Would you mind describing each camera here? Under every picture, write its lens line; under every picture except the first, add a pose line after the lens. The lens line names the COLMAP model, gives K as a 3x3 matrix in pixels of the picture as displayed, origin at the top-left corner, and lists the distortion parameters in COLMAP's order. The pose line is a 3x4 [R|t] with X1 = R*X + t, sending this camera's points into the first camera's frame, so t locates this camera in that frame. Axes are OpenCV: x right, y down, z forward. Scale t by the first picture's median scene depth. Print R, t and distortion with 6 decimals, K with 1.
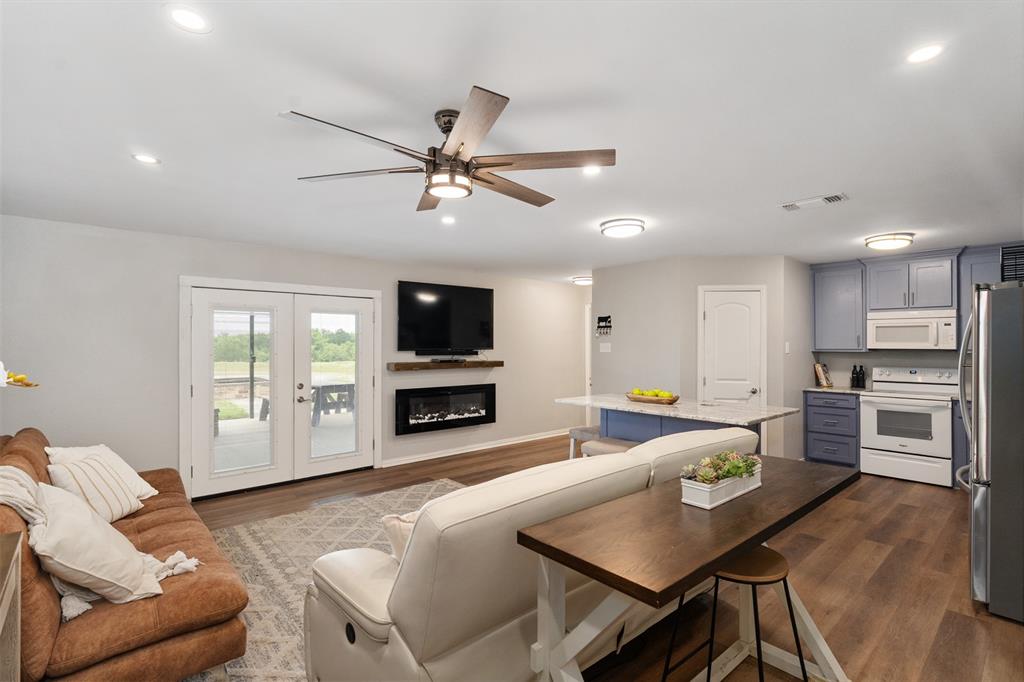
lens RADIAL K [[489.2, 0, 512.0], [0, 489.2, 341.0], [0, 0, 1]] dist [0.000054, 0.000004]
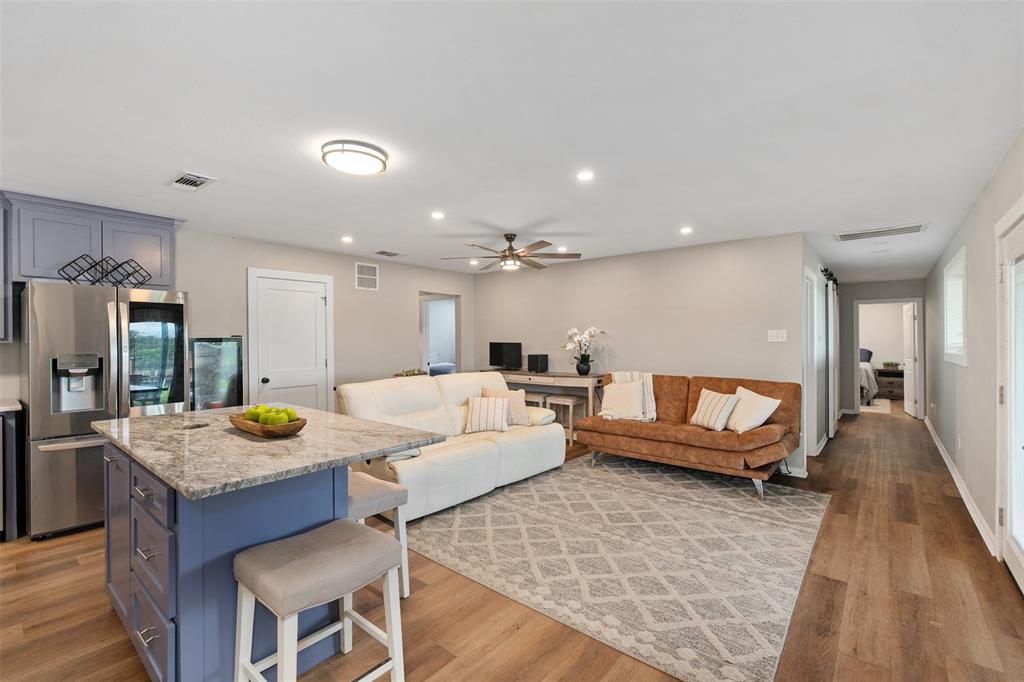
lens RADIAL K [[449.5, 0, 512.0], [0, 449.5, 341.0], [0, 0, 1]] dist [-0.002644, 0.000086]
pose [[-0.986743, -0.000078, -0.162288, 0.122040], [-0.000041, 1.000000, -0.000227, 0.035605], [0.162288, -0.000218, -0.986743, 1.850458]]
